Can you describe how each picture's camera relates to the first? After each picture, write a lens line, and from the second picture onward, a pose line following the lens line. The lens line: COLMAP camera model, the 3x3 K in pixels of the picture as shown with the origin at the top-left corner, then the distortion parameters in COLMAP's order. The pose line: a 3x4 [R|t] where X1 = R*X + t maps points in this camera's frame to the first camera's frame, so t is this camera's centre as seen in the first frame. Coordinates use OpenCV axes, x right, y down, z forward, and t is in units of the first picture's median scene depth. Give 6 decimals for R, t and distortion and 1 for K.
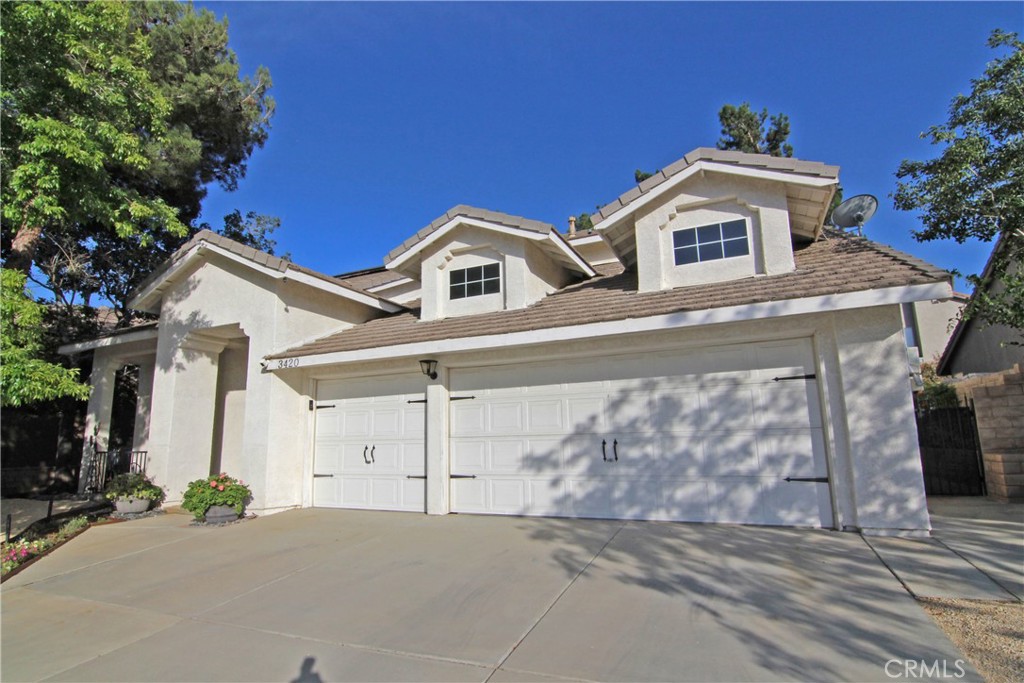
lens RADIAL K [[530.3, 0, 512.0], [0, 530.3, 341.5], [0, 0, 1]] dist [0.001873, -0.016622]
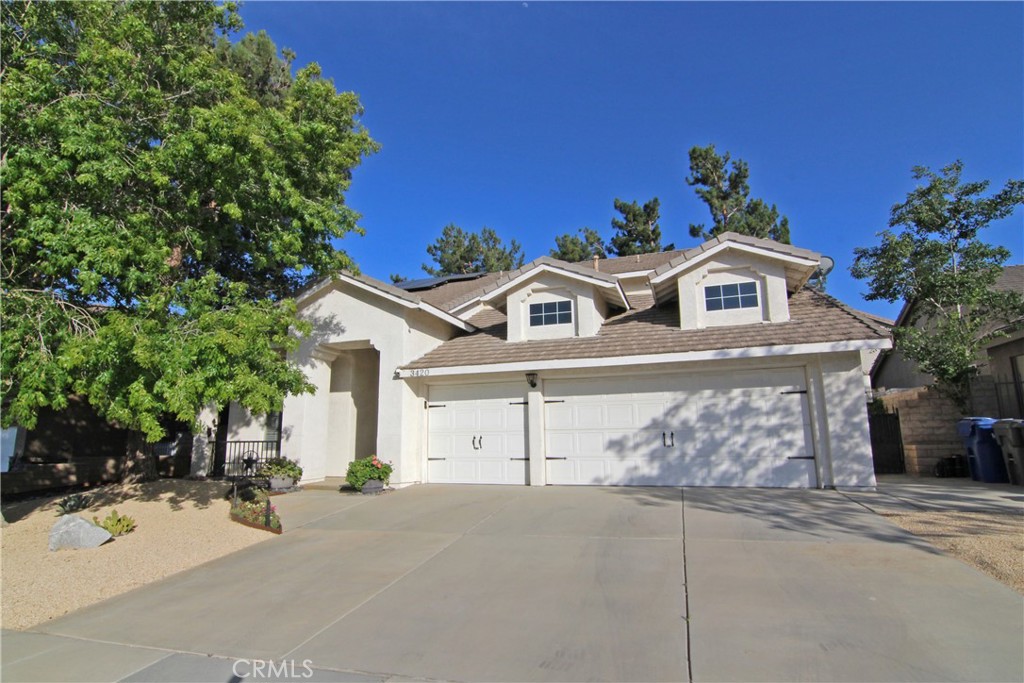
lens RADIAL K [[530.3, 0, 512.0], [0, 530.3, 341.5], [0, 0, 1]] dist [0.001873, -0.016622]
pose [[0.994382, 0.028405, 0.101967, -0.352639], [-0.027973, 0.999593, -0.005660, -0.038771], [-0.102087, 0.002776, 0.994772, -0.361382]]
